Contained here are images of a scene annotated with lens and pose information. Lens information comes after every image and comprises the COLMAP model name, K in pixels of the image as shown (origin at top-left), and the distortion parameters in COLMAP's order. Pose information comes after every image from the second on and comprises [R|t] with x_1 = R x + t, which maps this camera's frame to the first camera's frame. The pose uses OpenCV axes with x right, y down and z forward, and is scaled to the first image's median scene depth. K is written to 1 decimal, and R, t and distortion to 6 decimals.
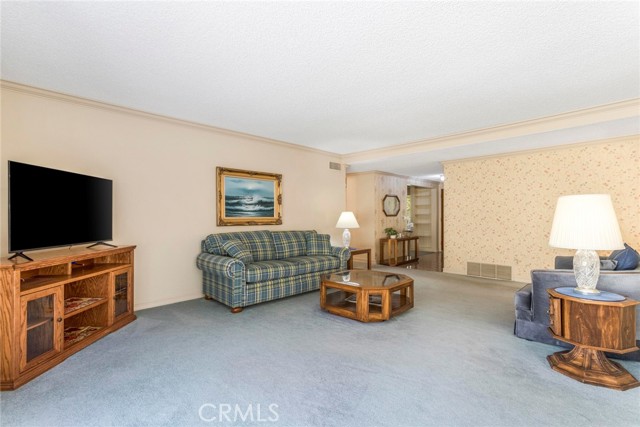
lens RADIAL K [[302.6, 0, 321.8], [0, 302.6, 218.6], [0, 0, 1]] dist [-0.002442, 0.011851]
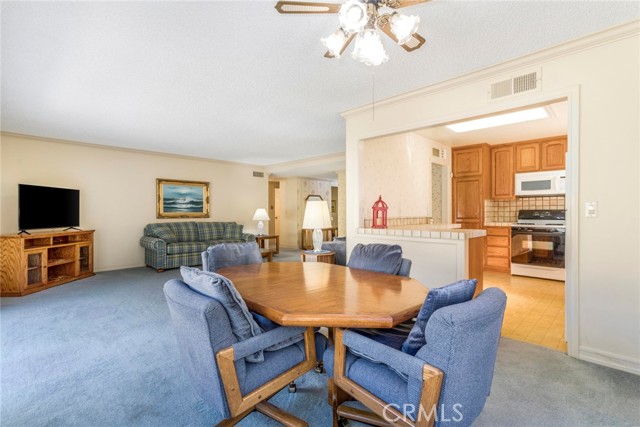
lens RADIAL K [[302.6, 0, 321.9], [0, 302.6, 212.6], [0, 0, 1]] dist [-0.002442, 0.011851]
pose [[0.999997, -0.001036, 0.002230, 0.629738], [0.001054, 0.999965, -0.008275, 0.012201], [-0.002221, 0.008277, 0.999963, -0.660652]]
